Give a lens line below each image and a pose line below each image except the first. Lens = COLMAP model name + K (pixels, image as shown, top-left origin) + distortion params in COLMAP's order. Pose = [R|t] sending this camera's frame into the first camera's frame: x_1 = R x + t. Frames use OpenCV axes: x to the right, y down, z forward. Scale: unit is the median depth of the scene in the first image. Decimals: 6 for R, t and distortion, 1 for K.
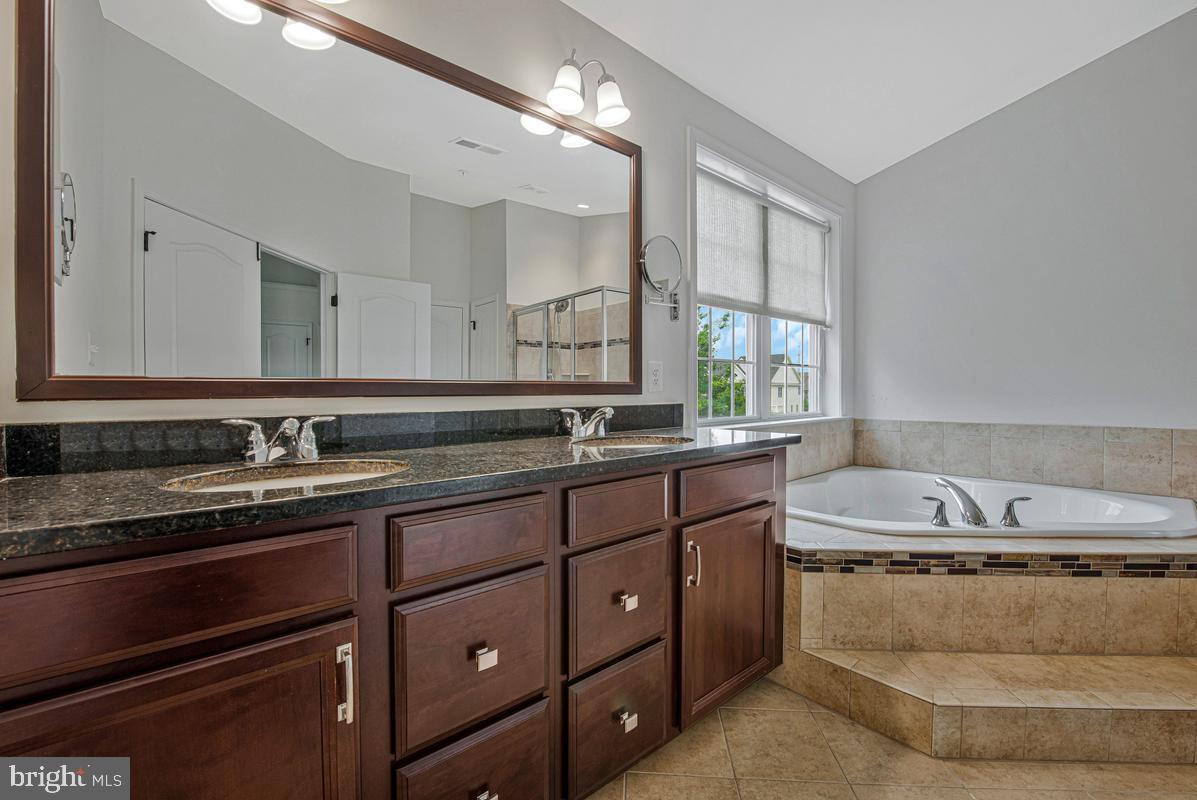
lens RADIAL K [[490.1, 0, 595.9], [0, 490.1, 400.5], [0, 0, 1]] dist [-0.013403, -0.002577]
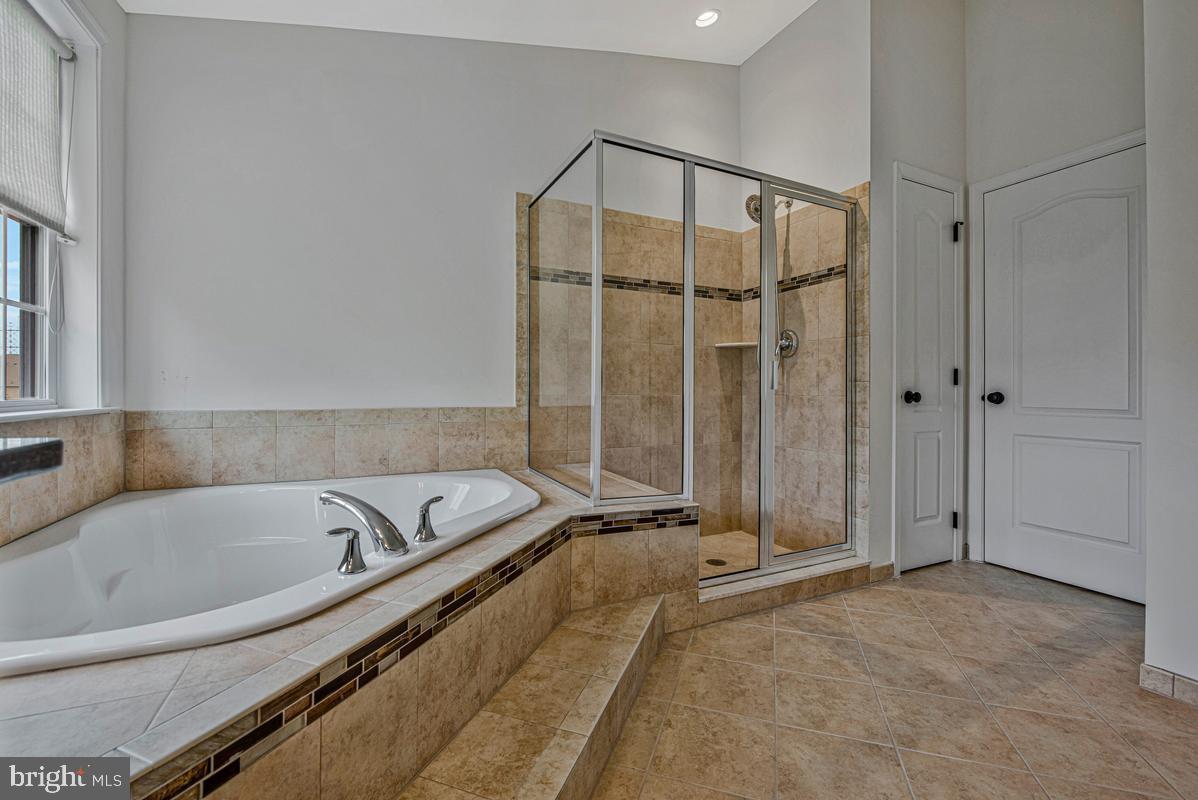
lens RADIAL K [[490.5, 0, 588.2], [0, 490.5, 398.4], [0, 0, 1]] dist [-0.013403, -0.002577]
pose [[0.256045, -0.005055, 0.966652, 0.174842], [0.009957, 0.999947, 0.002592, 0.039182], [-0.966614, 0.008962, 0.256081, 0.485843]]
